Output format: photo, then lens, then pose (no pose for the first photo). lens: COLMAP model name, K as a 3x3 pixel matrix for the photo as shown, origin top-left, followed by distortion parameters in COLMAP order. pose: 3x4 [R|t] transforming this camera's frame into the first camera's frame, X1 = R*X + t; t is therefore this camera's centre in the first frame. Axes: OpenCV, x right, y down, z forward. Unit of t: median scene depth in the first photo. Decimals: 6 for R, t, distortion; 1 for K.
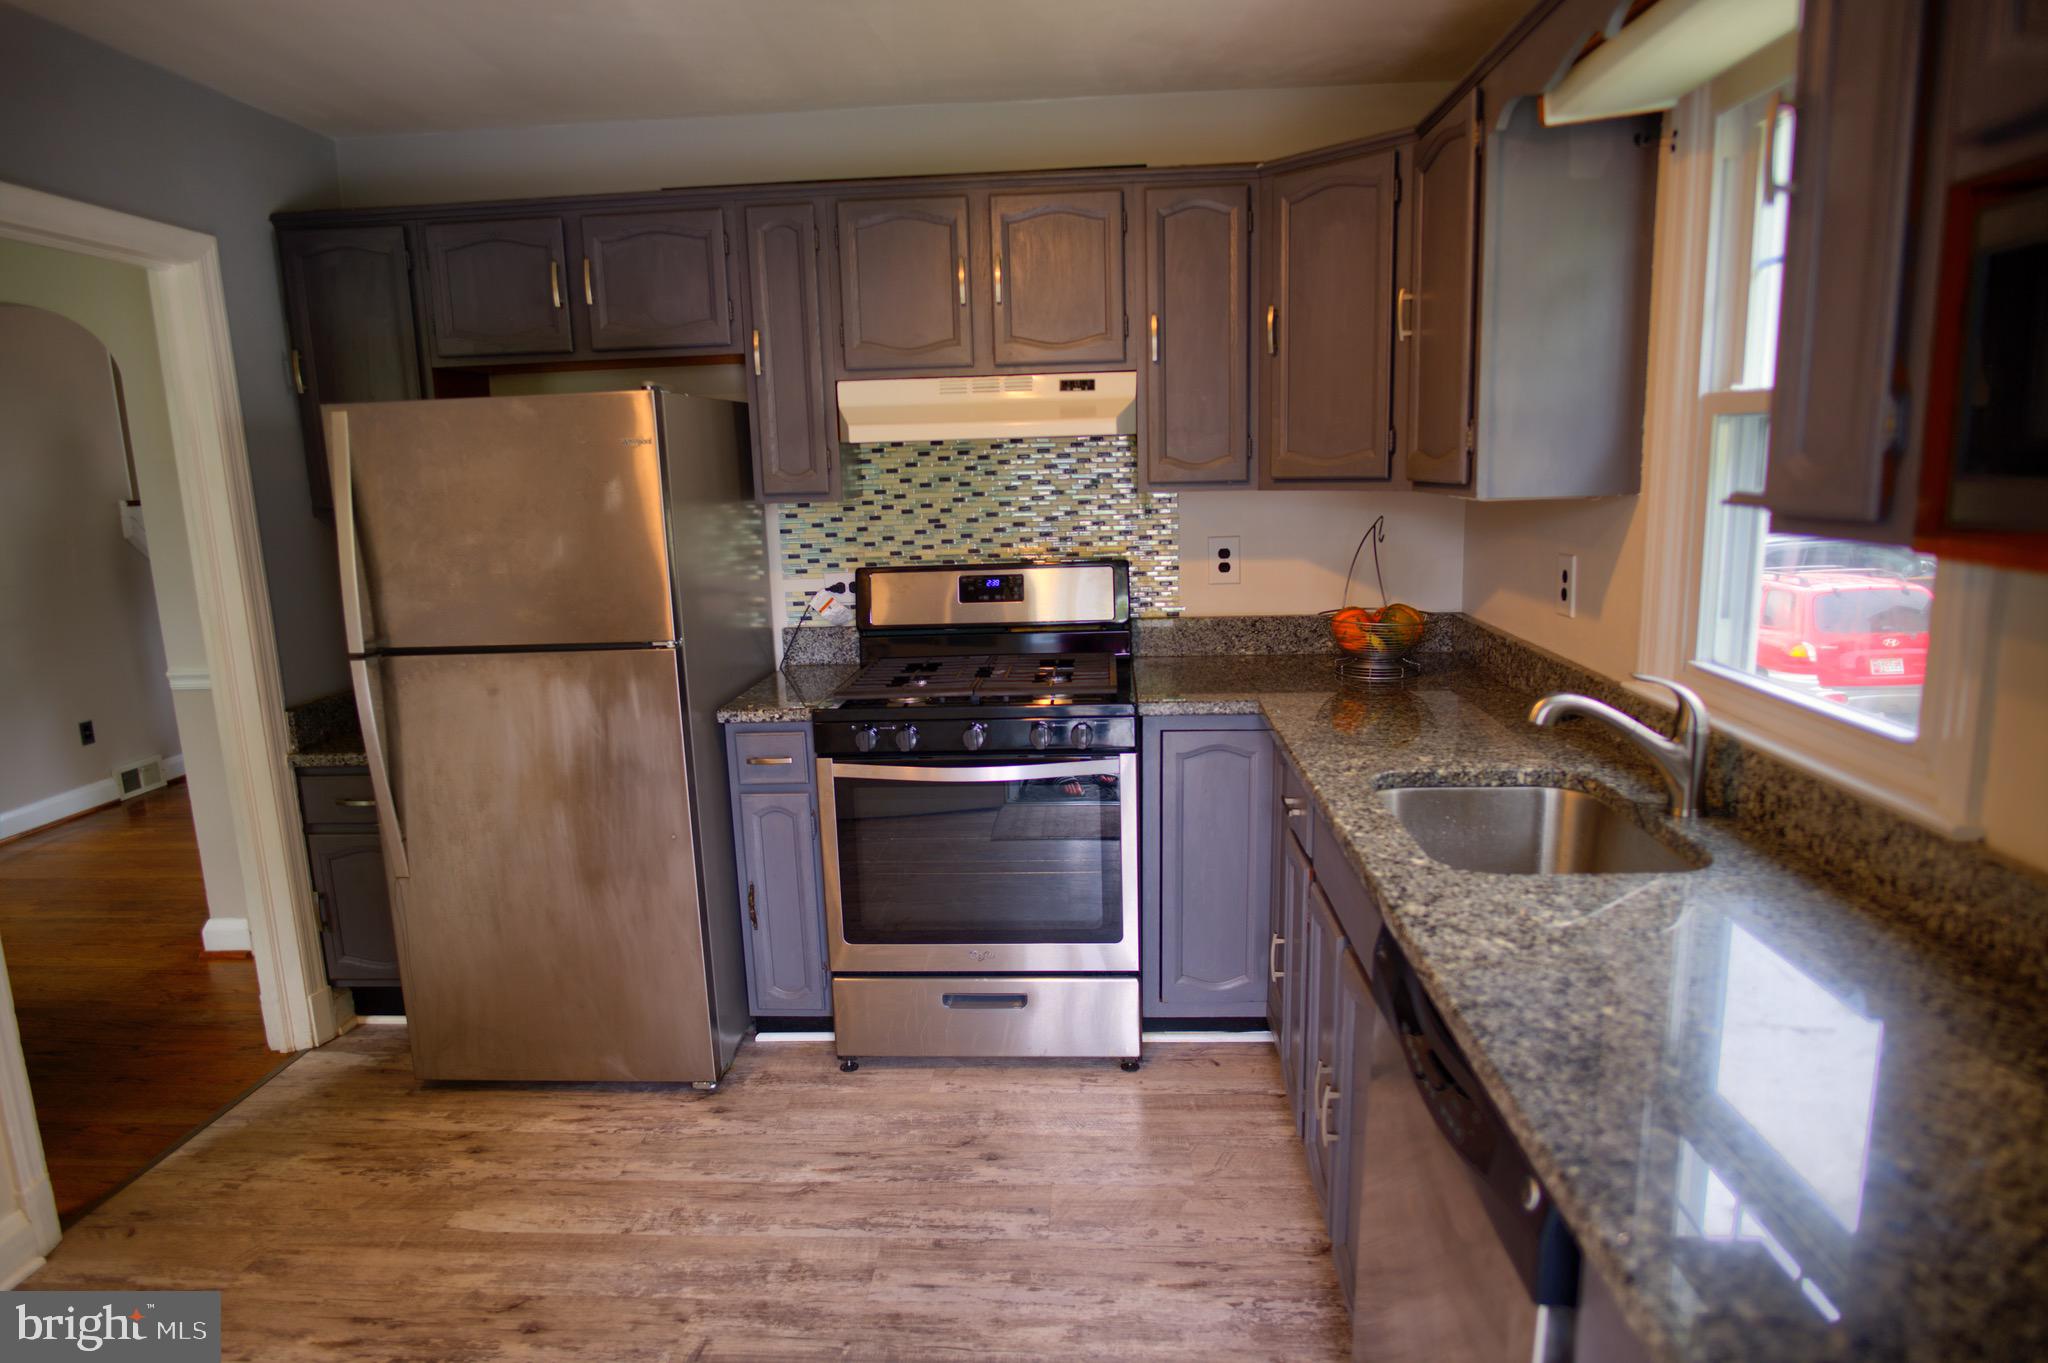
lens RADIAL K [[1174.2, 0, 1022.1], [0, 1174.2, 677.7], [0, 0, 1]] dist [-0.030250, 0.006477]
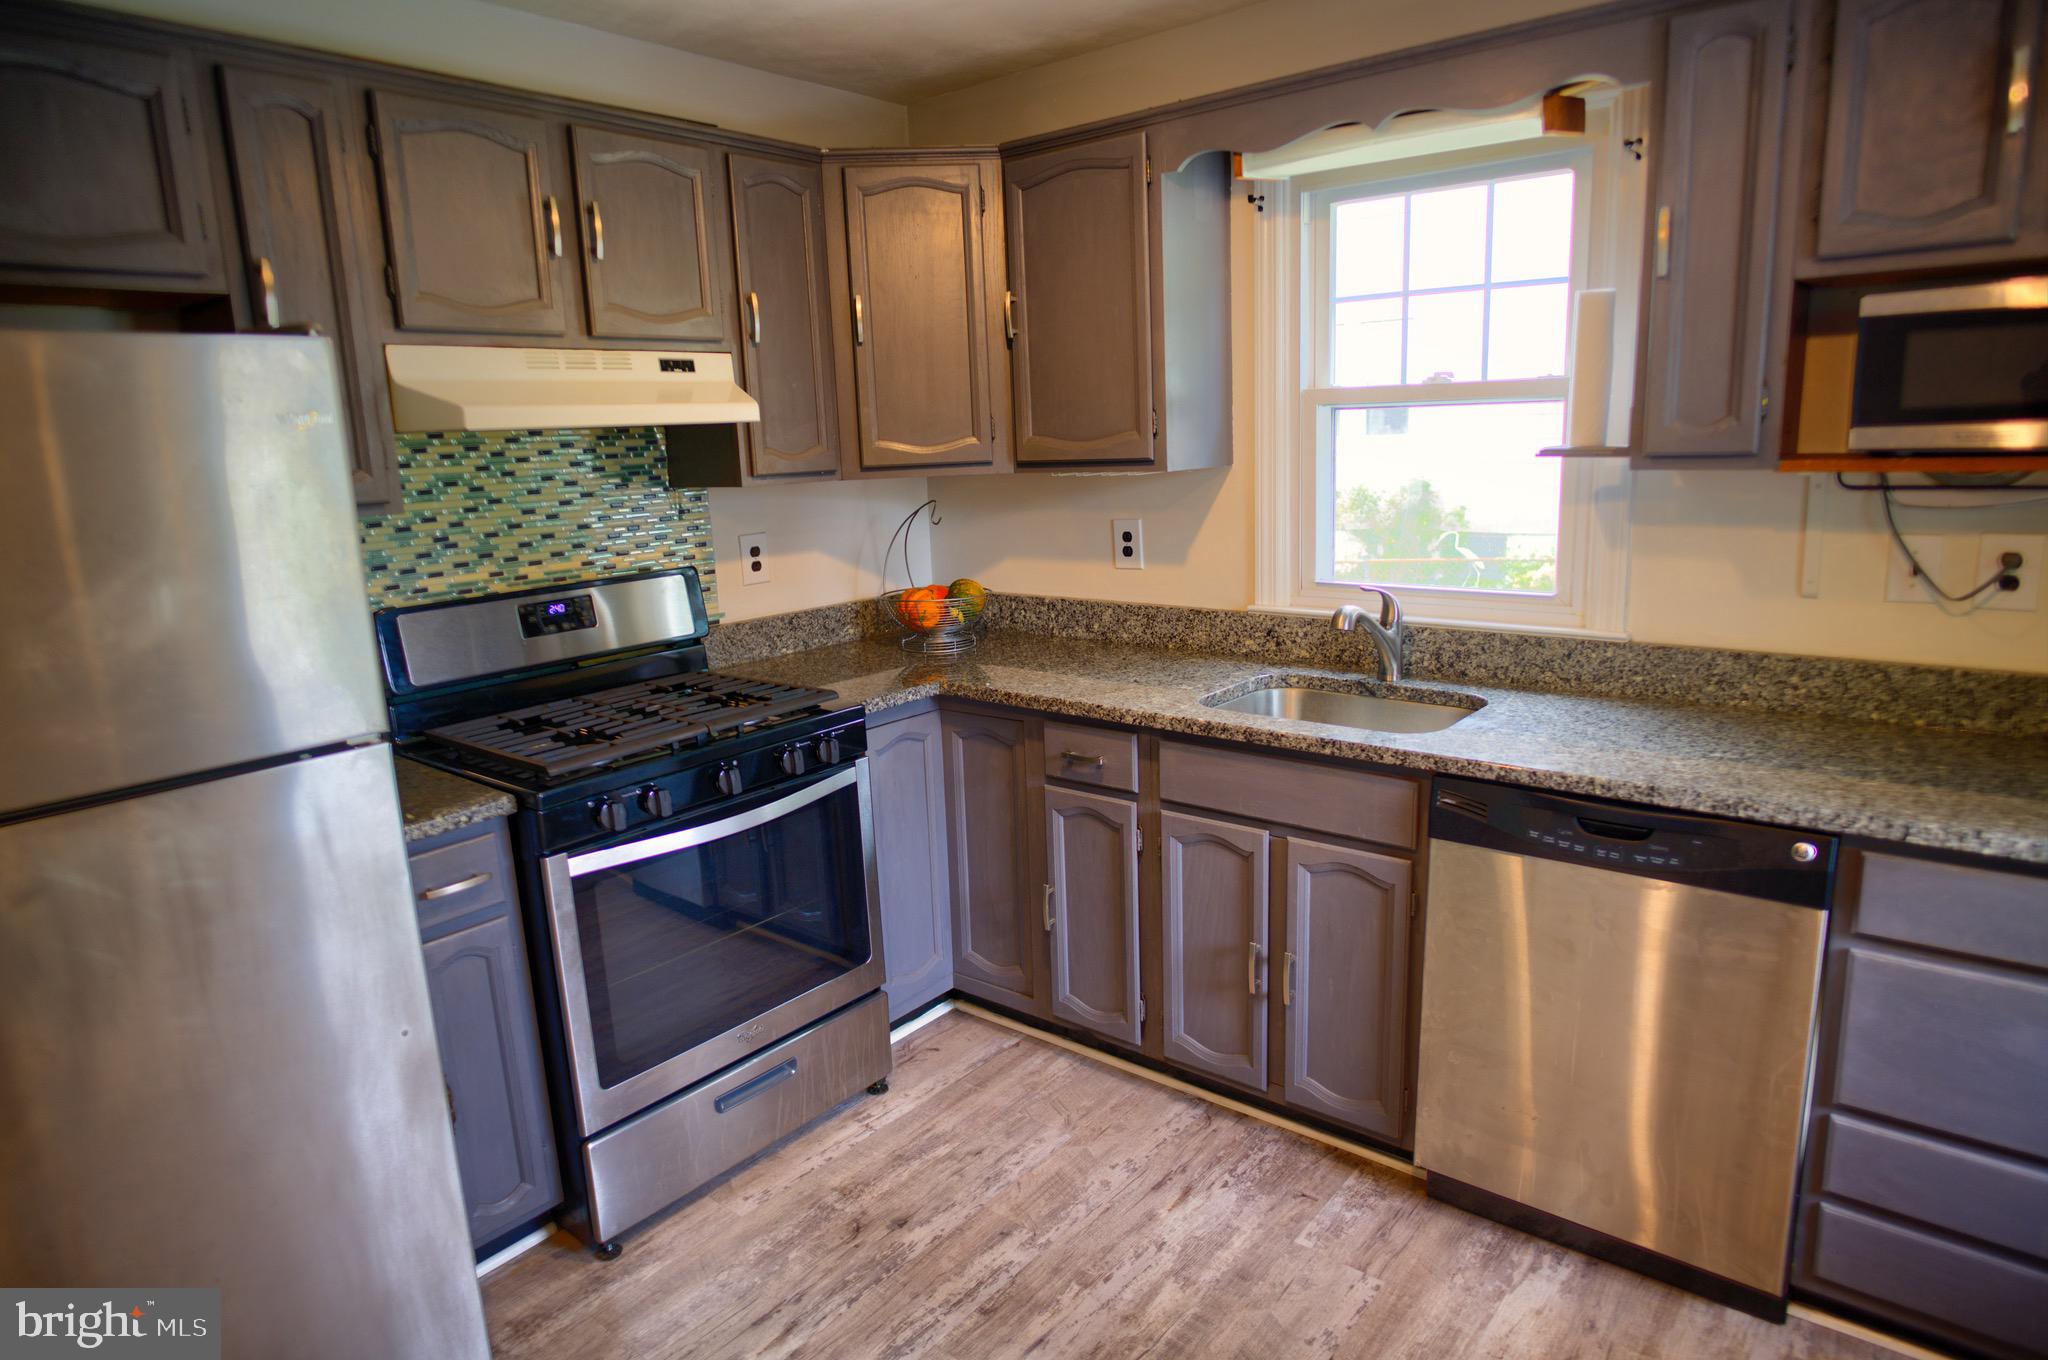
lens RADIAL K [[1174.2, 0, 1033.4], [0, 1174.2, 676.6], [0, 0, 1]] dist [-0.030250, 0.006477]
pose [[0.587008, -0.159575, 0.793699, -0.514971], [0.170358, 0.982778, 0.071595, -0.040190], [-0.791454, 0.093186, 0.604083, 0.287798]]
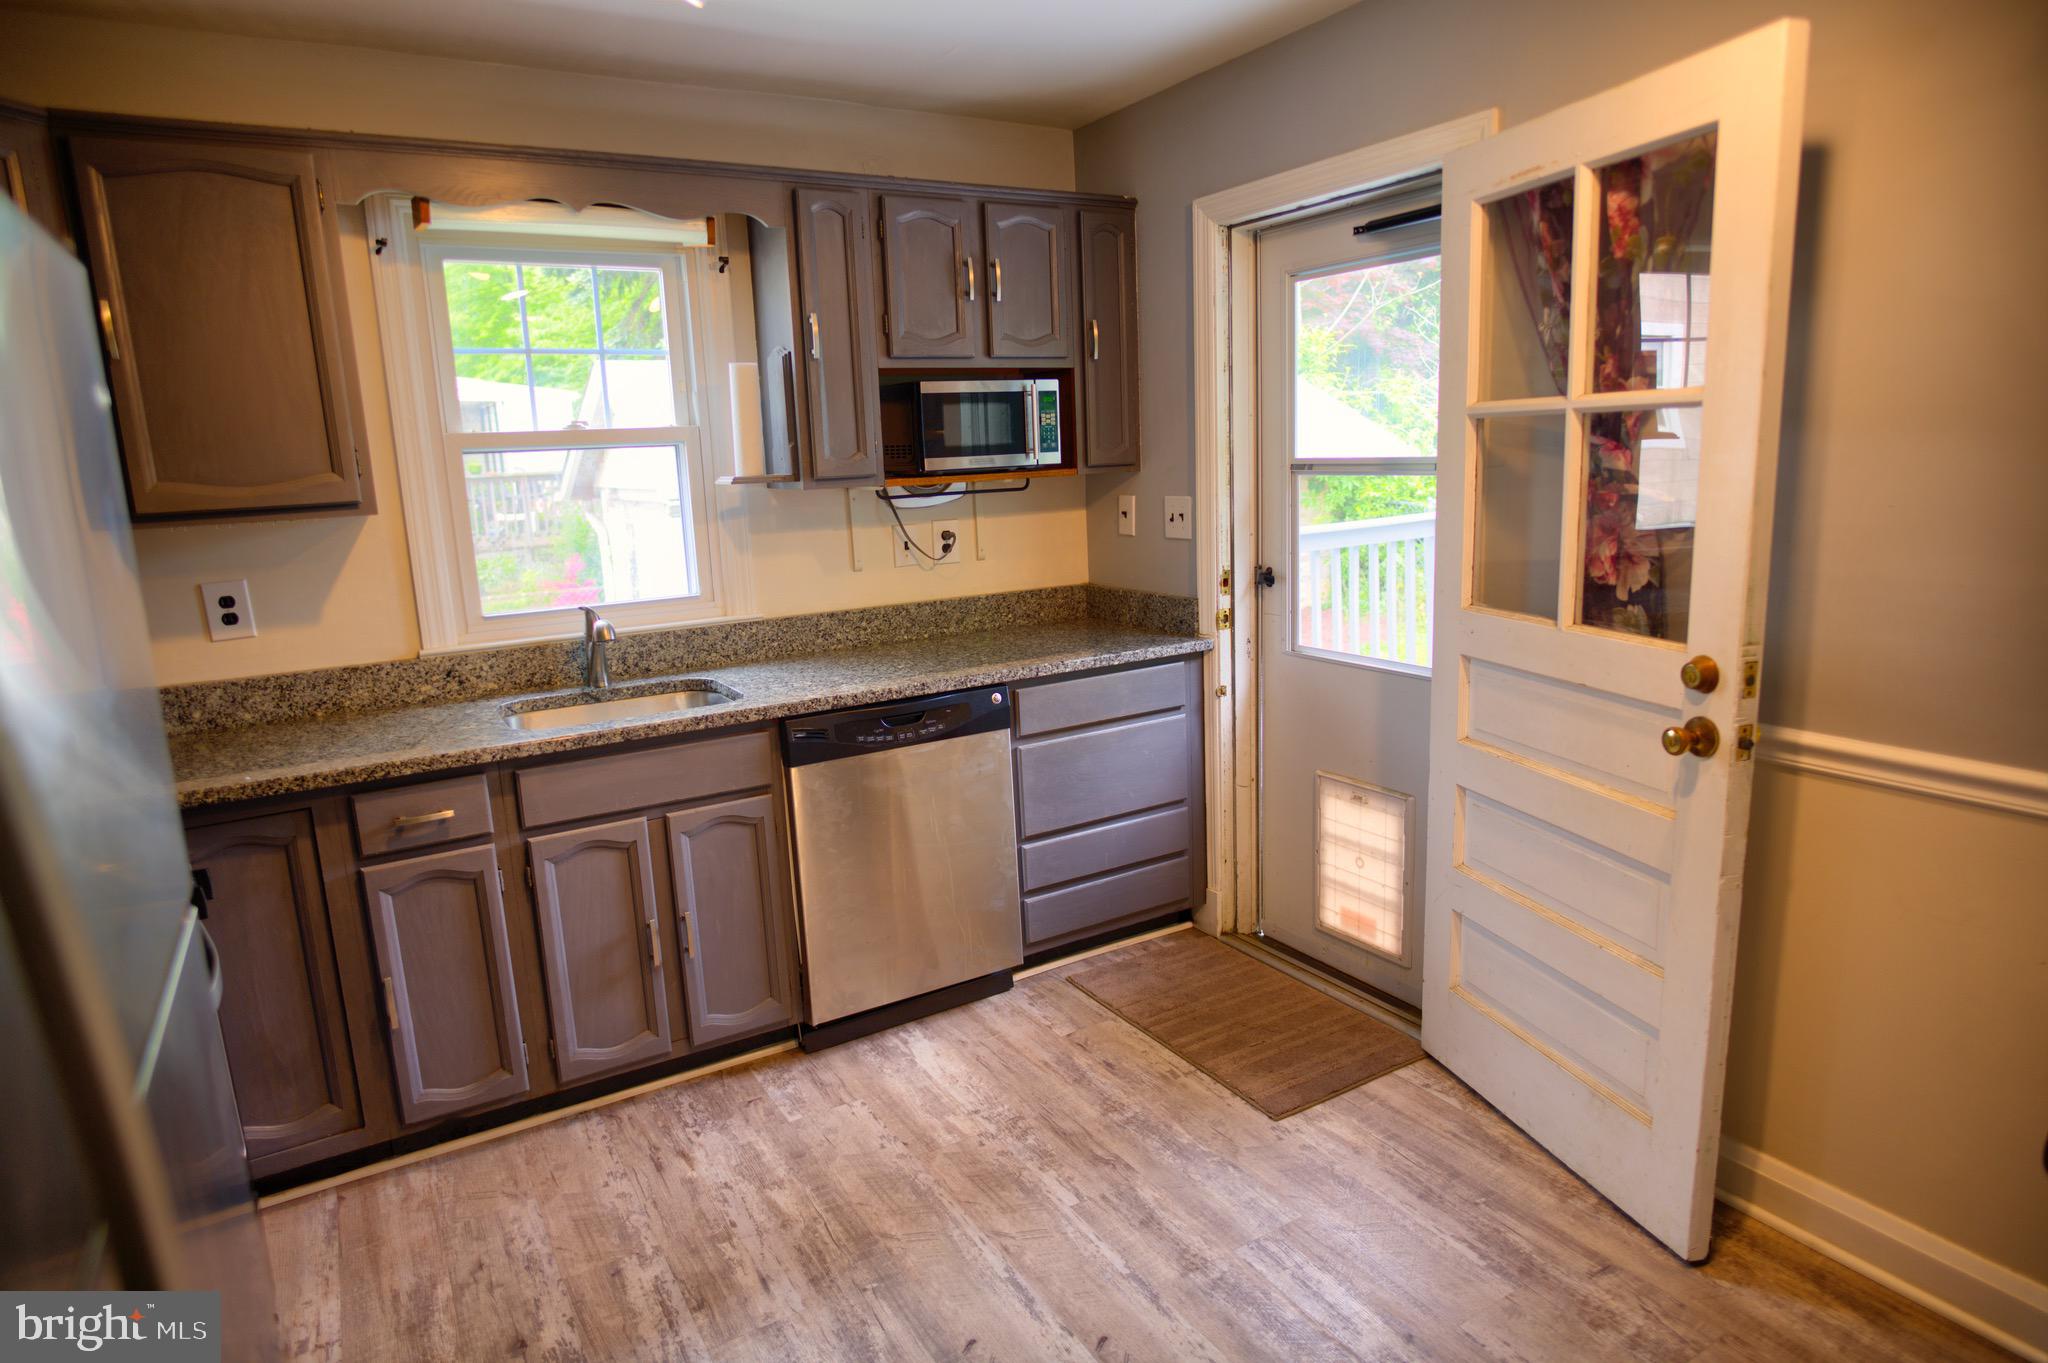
lens RADIAL K [[1174.2, 0, 1008.6], [0, 1174.2, 682.2], [0, 0, 1]] dist [-0.030250, 0.006477]
pose [[-0.554355, -0.111803, 0.824737, -0.682642], [0.209932, 0.940111, 0.268551, -0.129442], [-0.805369, 0.322011, -0.497684, 0.827810]]
